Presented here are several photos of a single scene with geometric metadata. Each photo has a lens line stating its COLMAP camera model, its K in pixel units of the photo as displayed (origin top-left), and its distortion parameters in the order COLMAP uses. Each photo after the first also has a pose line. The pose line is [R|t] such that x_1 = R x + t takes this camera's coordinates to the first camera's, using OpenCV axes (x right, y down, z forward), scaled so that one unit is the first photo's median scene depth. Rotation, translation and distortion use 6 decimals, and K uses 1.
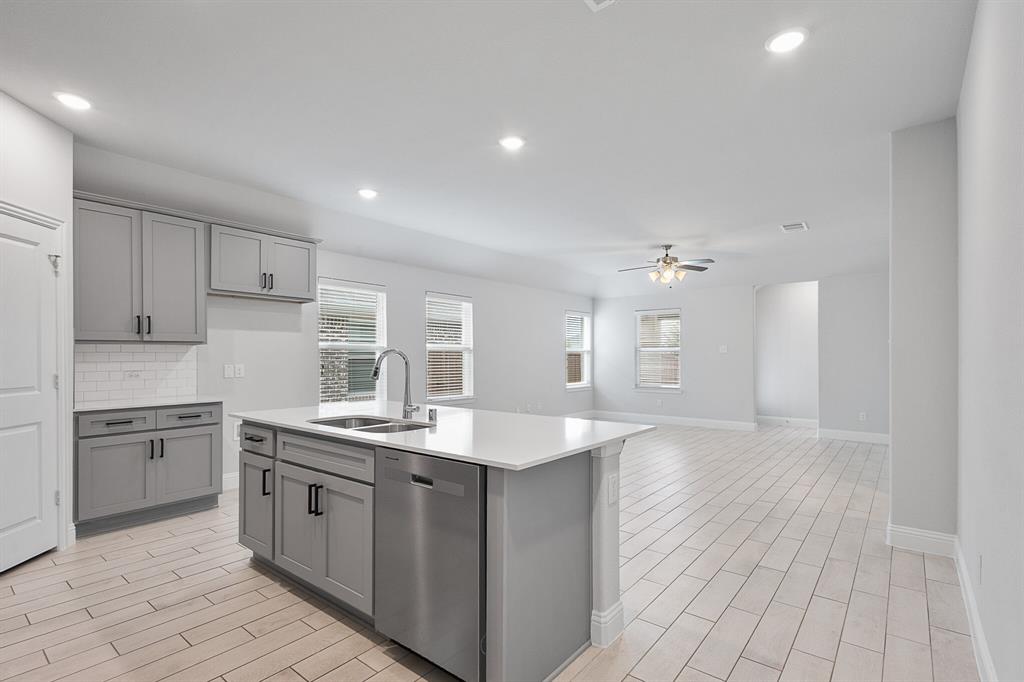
lens RADIAL K [[461.6, 0, 518.1], [0, 461.6, 348.3], [0, 0, 1]] dist [0.002367, -0.001617]
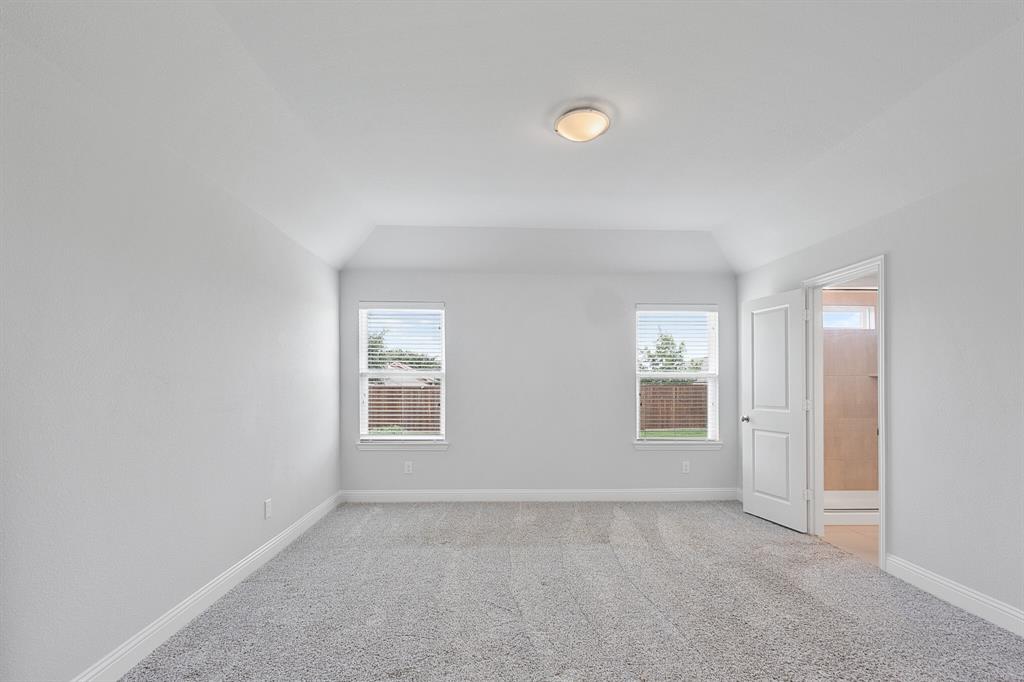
lens RADIAL K [[462.2, 0, 511.2], [0, 462.2, 380.0], [0, 0, 1]] dist [0.000984, -0.000242]
pose [[0.673624, -0.005382, -0.739055, 0.221289], [0.010614, 0.999941, 0.002393, 0.003187], [0.738998, -0.009456, 0.673641, 0.268060]]
